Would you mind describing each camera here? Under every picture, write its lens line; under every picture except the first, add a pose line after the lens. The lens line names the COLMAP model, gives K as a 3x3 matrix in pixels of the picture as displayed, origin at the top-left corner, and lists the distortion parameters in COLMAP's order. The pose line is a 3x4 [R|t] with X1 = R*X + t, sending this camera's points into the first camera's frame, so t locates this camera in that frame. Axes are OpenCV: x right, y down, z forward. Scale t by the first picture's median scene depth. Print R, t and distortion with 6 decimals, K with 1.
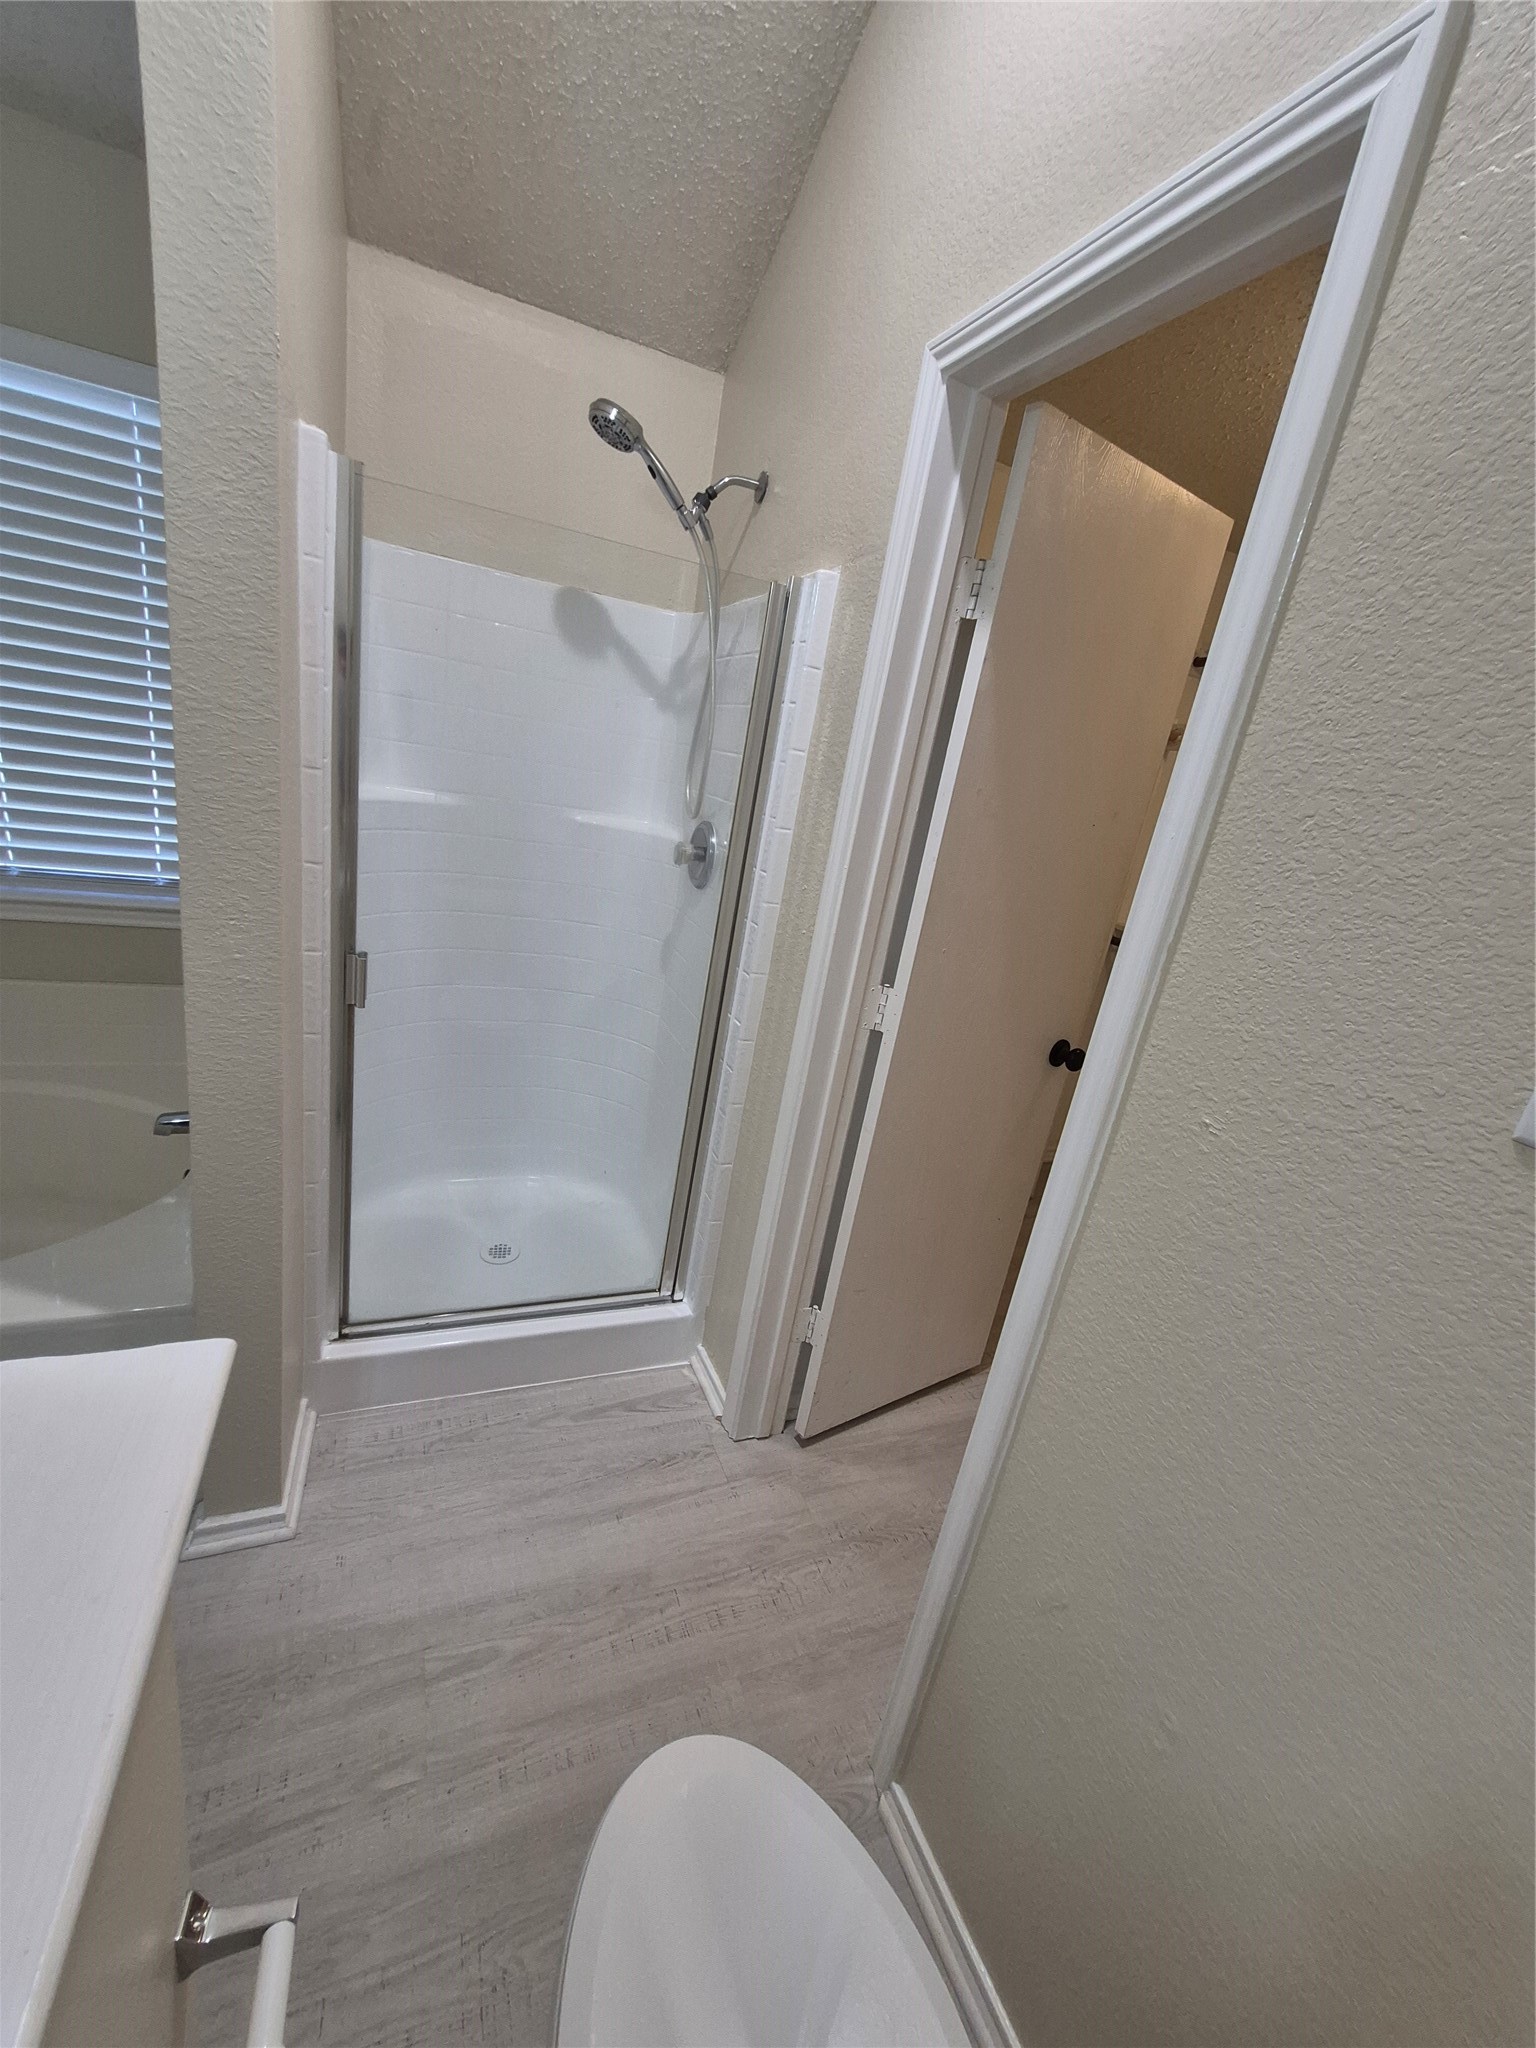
lens RADIAL K [[799.1, 0, 731.0], [0, 799.1, 1002.3], [0, 0, 1]] dist [0.005132, -0.002789]
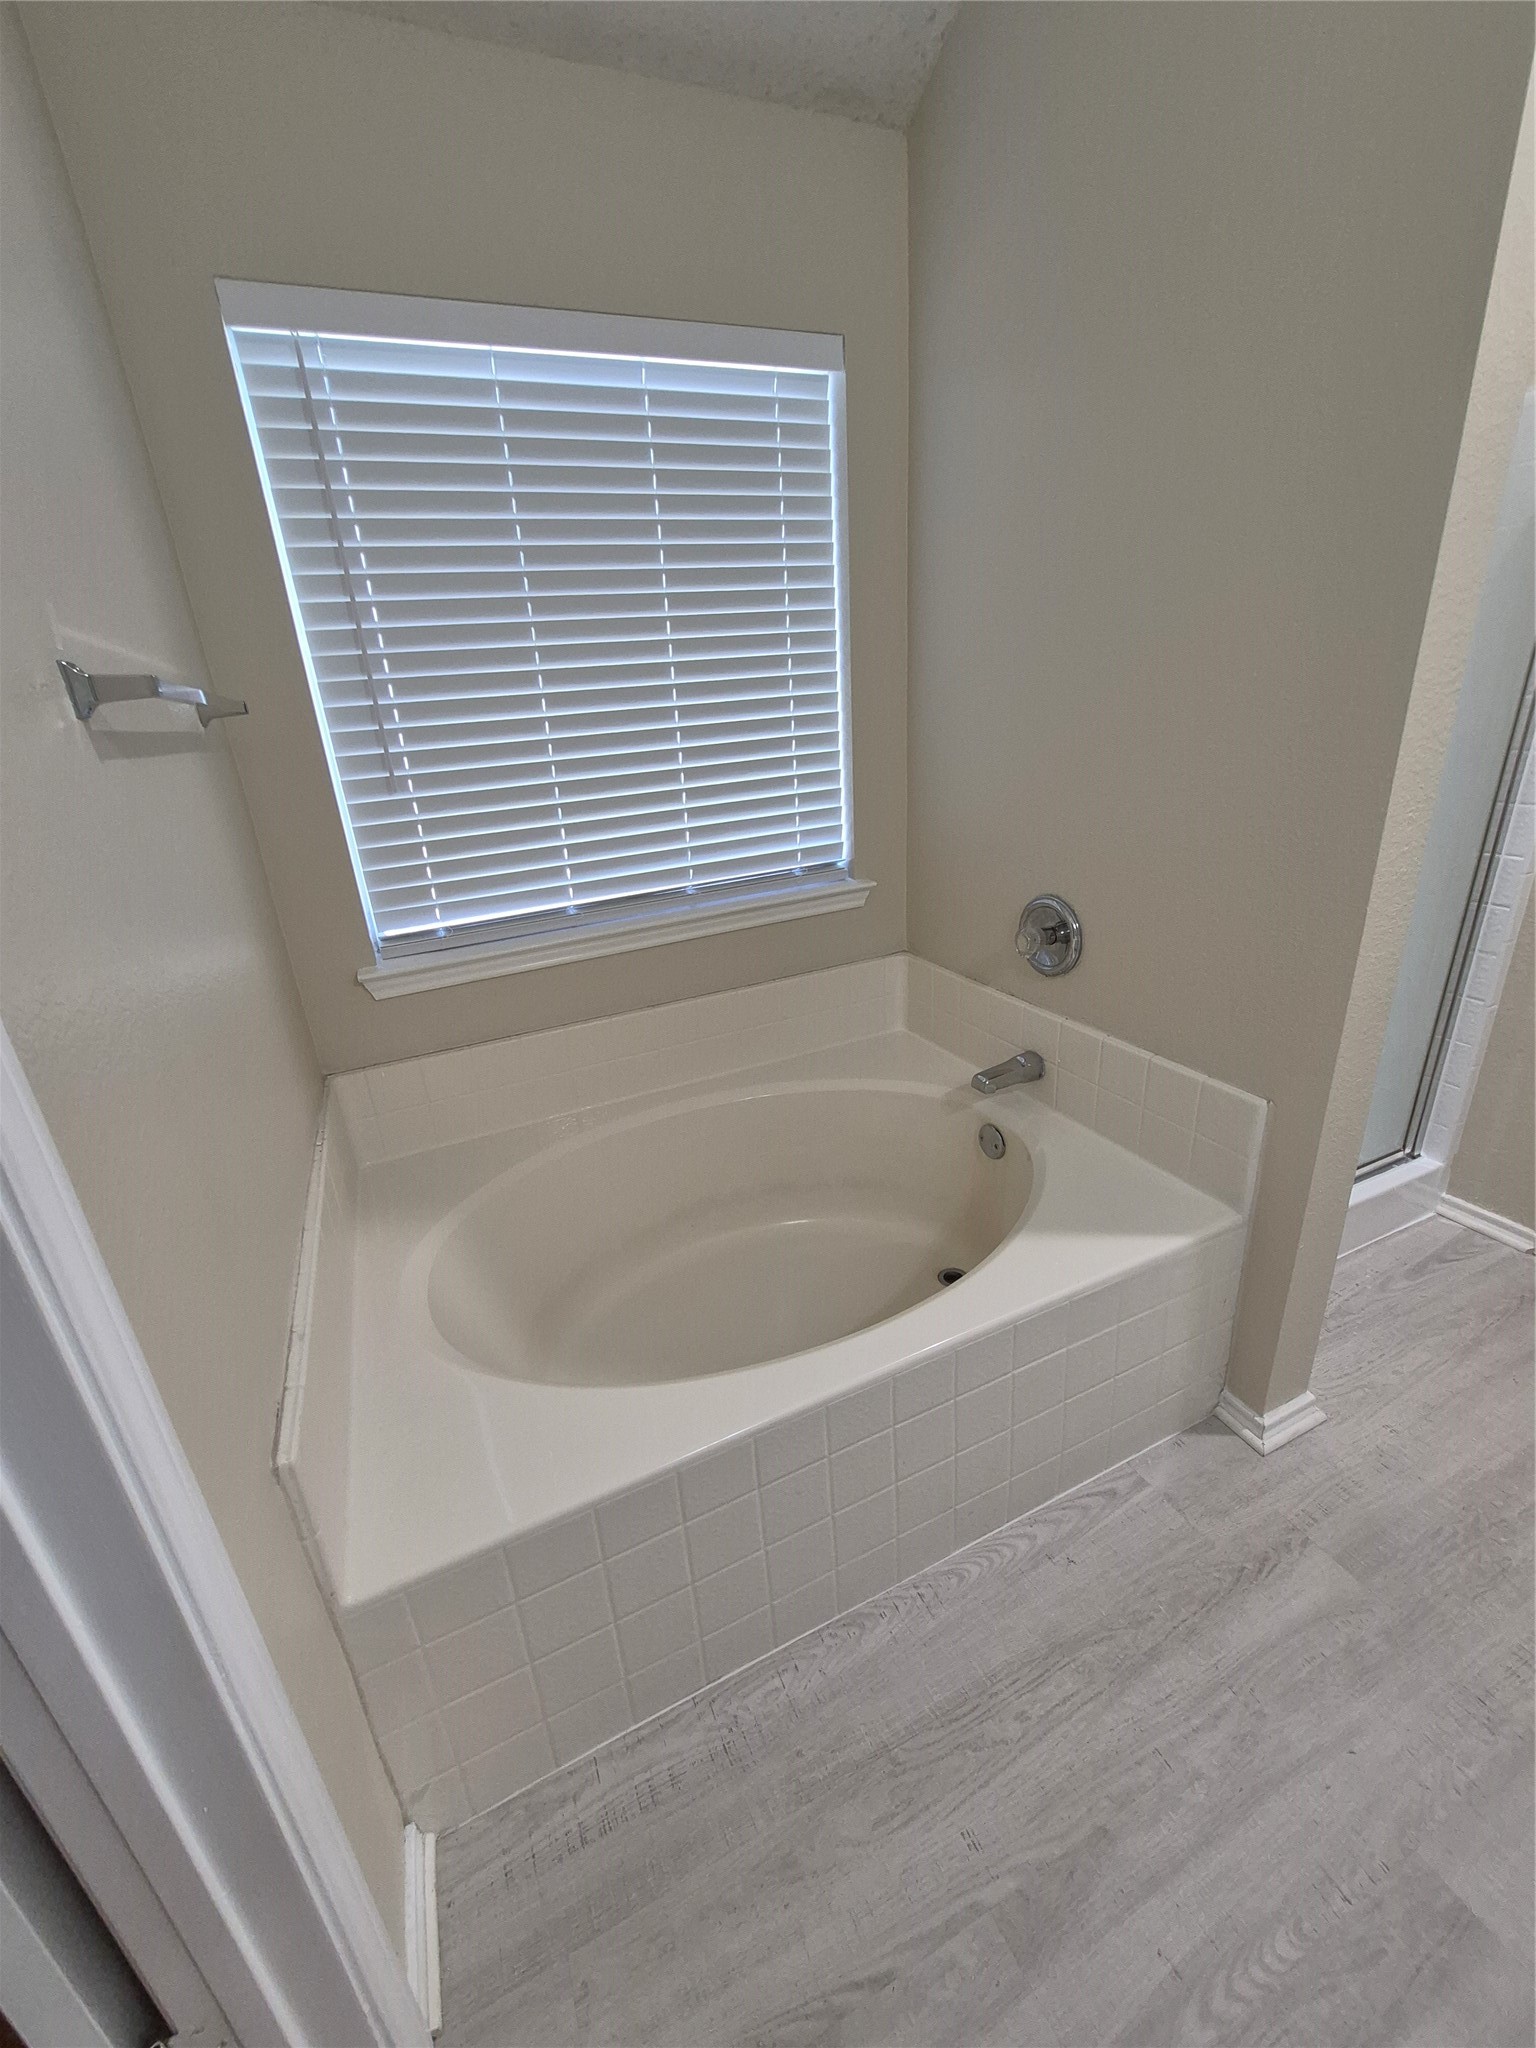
lens RADIAL K [[799.1, 0, 731.0], [0, 799.1, 1002.3], [0, 0, 1]] dist [0.005132, -0.002789]
pose [[0.972349, -0.230752, -0.035939, -0.880035], [0.232079, 0.971932, 0.038568, -0.055245], [0.026030, -0.045842, 0.998610, -0.016227]]
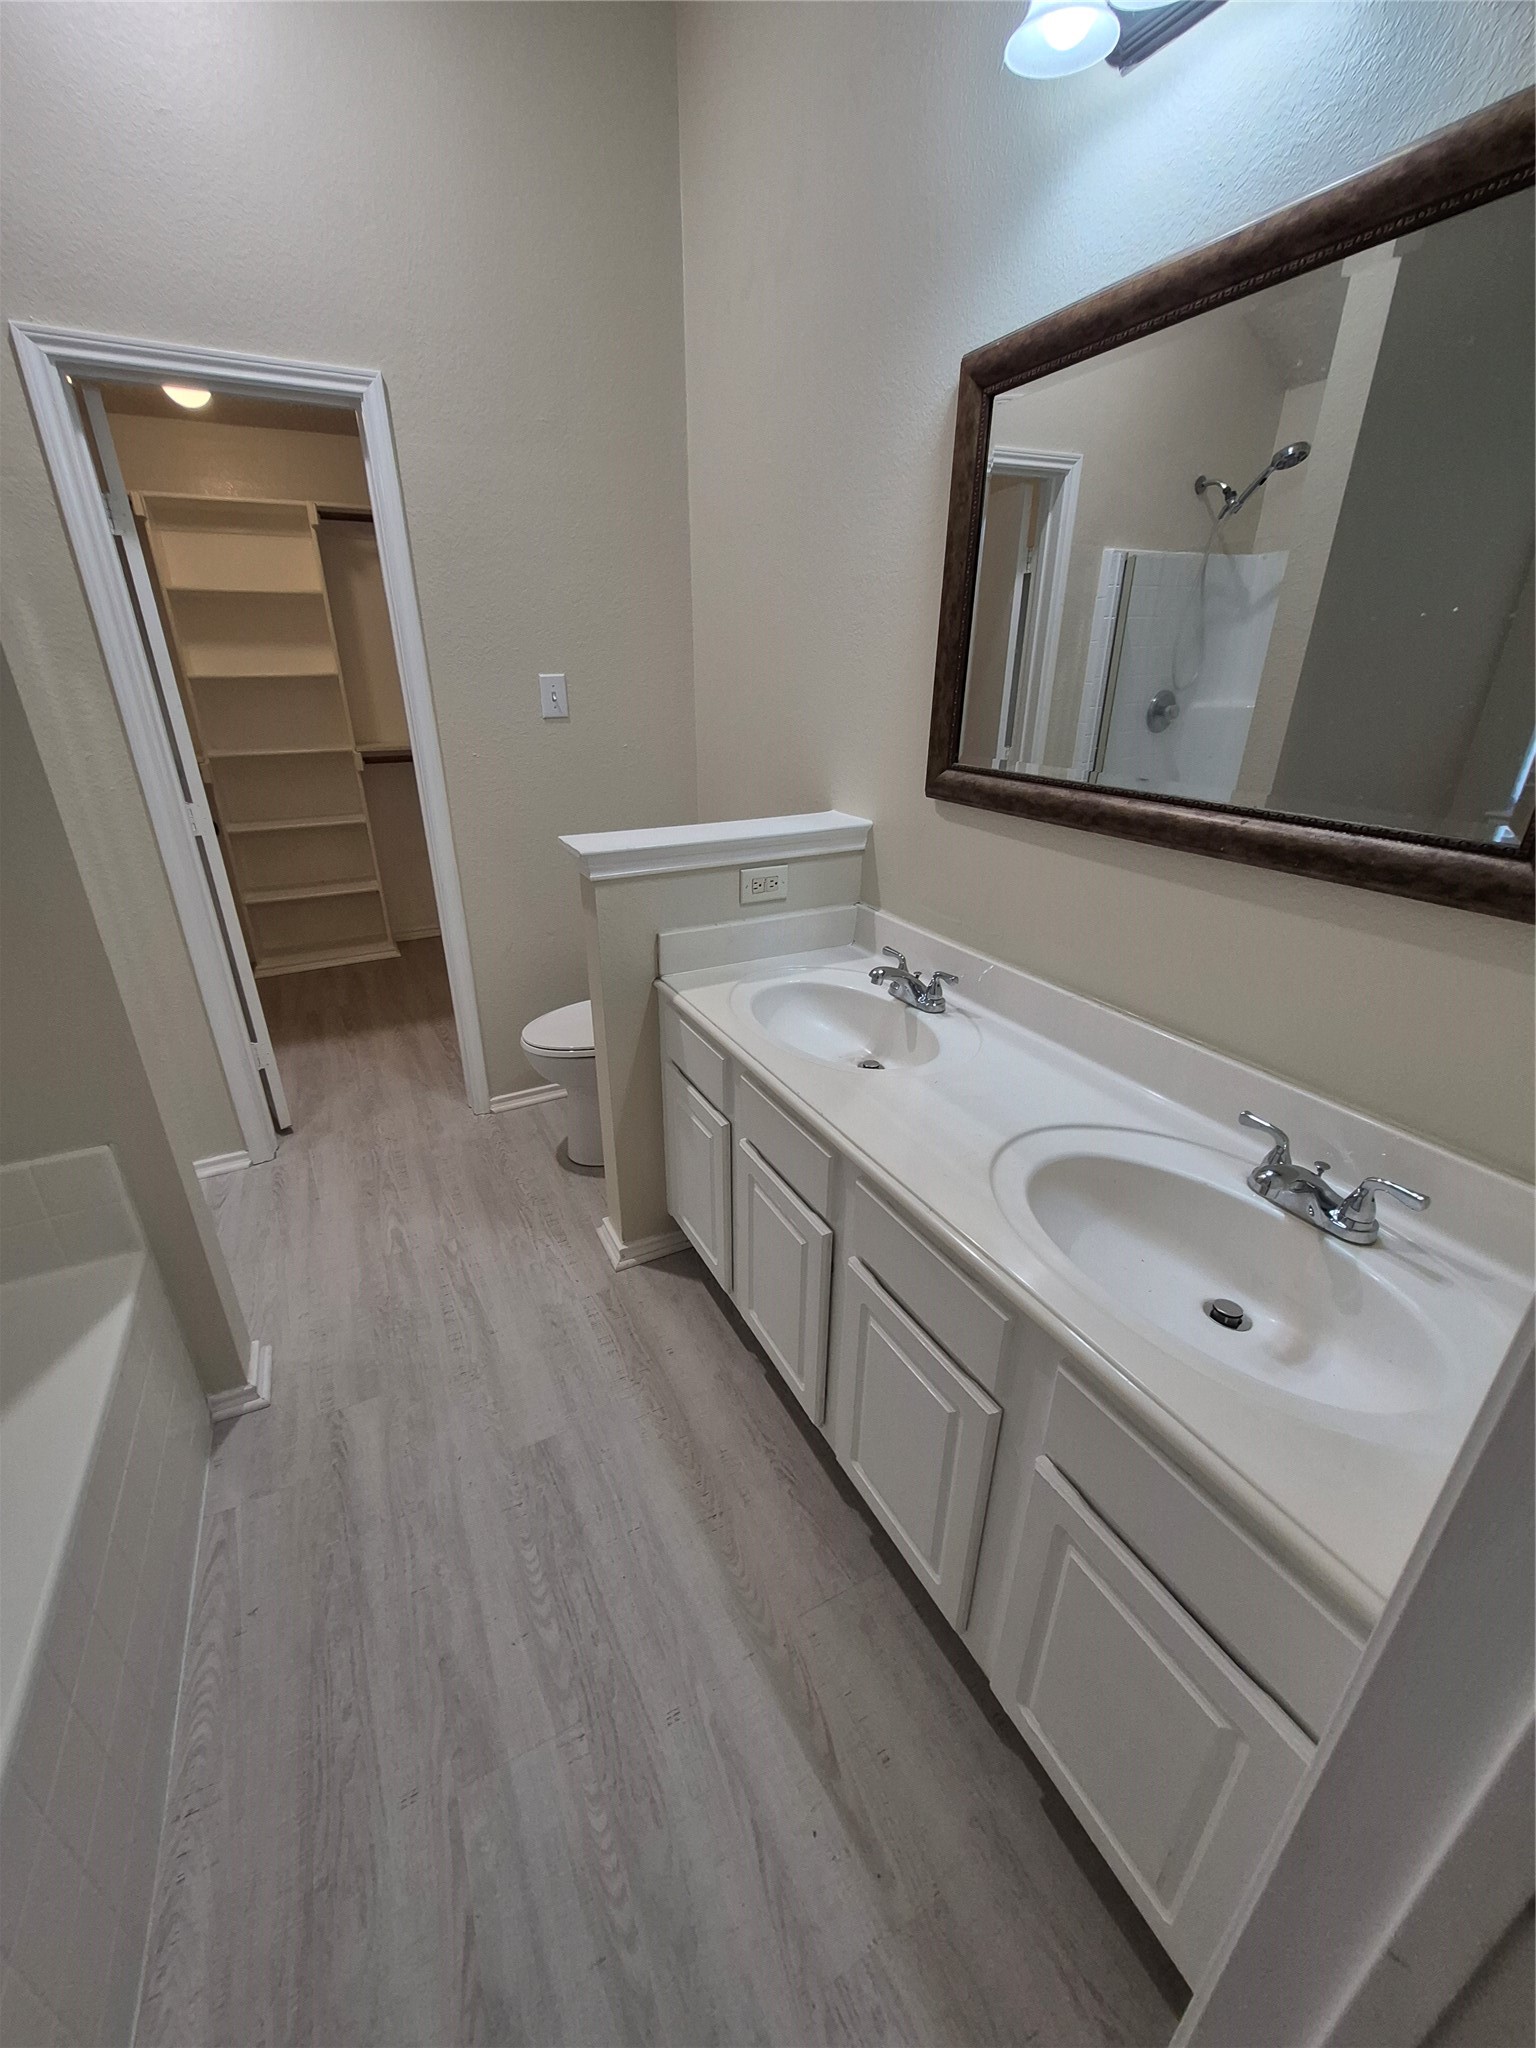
lens RADIAL K [[799.1, 0, 731.0], [0, 799.1, 1002.3], [0, 0, 1]] dist [0.005132, -0.002789]
pose [[-0.091263, -0.520765, 0.848808, -1.081499], [0.300358, 0.798275, 0.522056, -0.155293], [-0.949450, 0.302590, 0.083563, 0.041708]]
